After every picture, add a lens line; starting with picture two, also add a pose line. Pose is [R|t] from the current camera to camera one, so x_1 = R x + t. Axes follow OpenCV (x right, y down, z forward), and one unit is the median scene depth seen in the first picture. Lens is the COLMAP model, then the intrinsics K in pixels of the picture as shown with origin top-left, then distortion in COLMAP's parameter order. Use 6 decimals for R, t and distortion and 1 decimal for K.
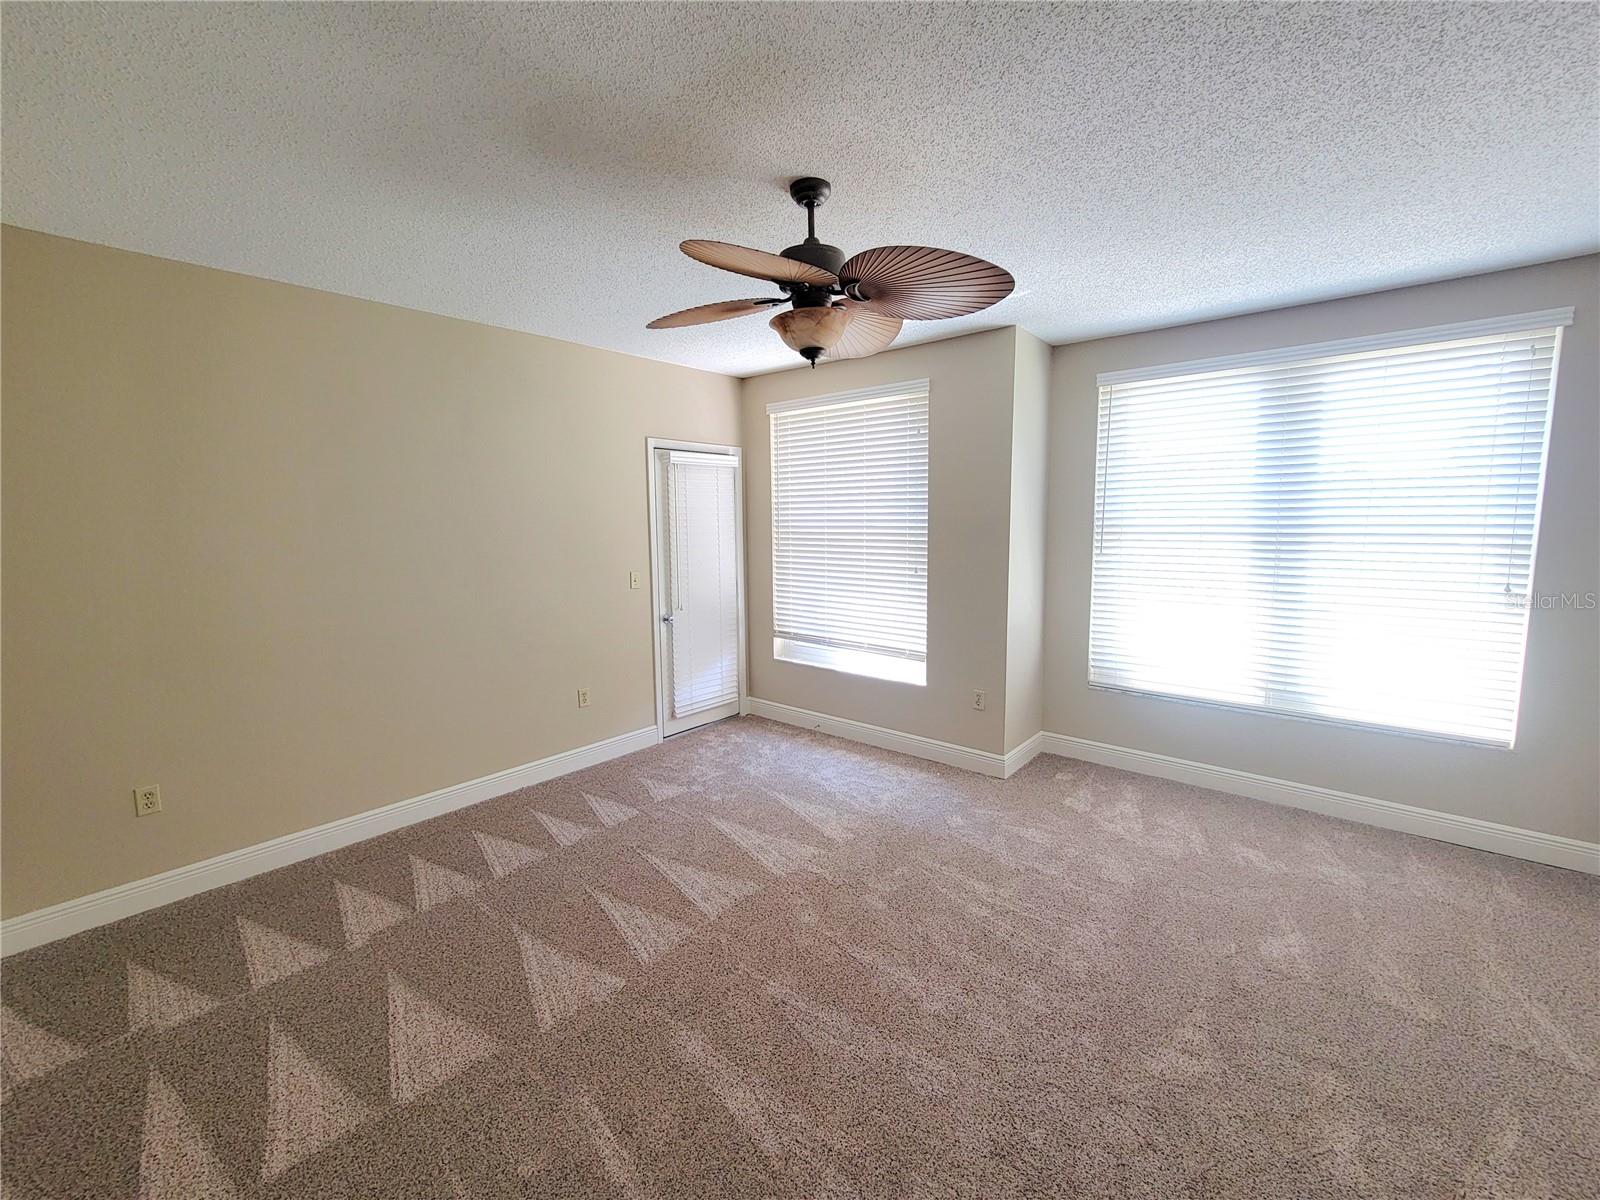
lens RADIAL K [[694.0, 0, 795.8], [0, 694.0, 603.0], [0, 0, 1]] dist [-0.001421, -0.001594]
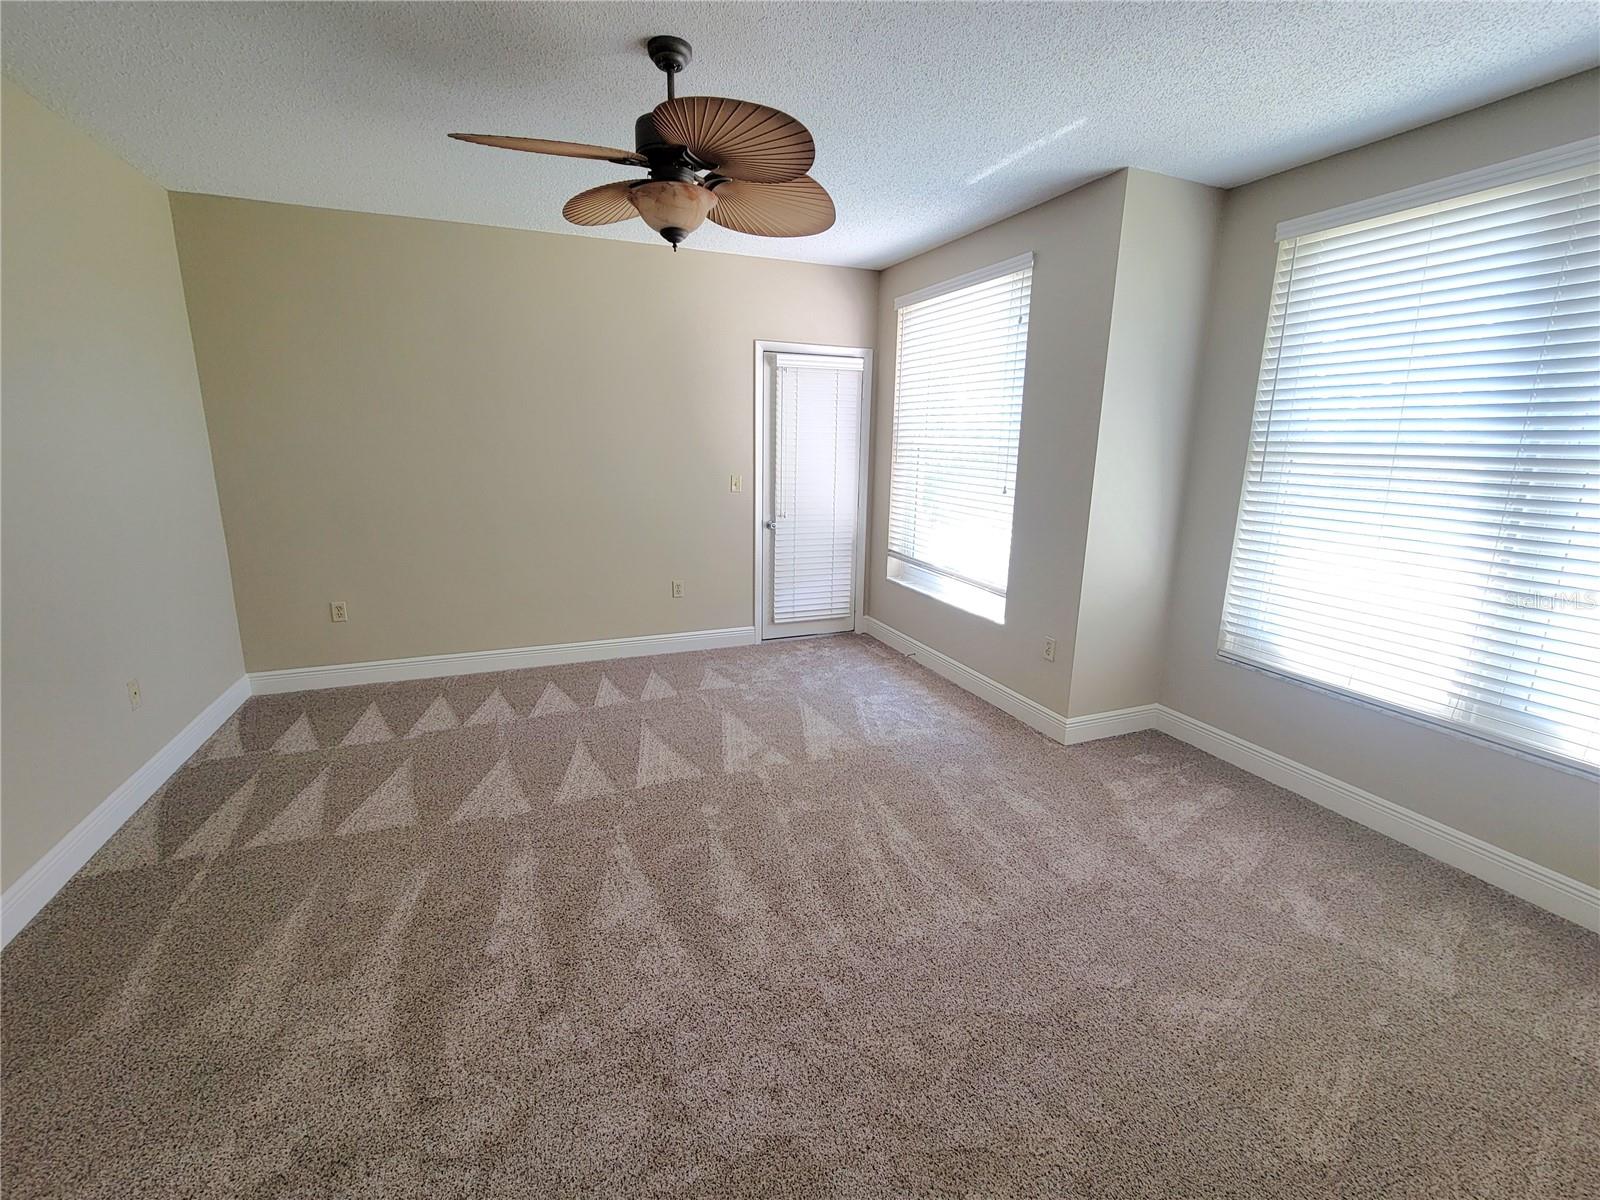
lens RADIAL K [[694.0, 0, 705.1], [0, 694.0, 601.3], [0, 0, 1]] dist [-0.001421, -0.001594]
pose [[0.878433, 0.137797, -0.457566, 0.285043], [-0.083747, 0.987095, 0.136491, 0.002656], [0.470469, -0.081578, 0.878637, 0.069612]]
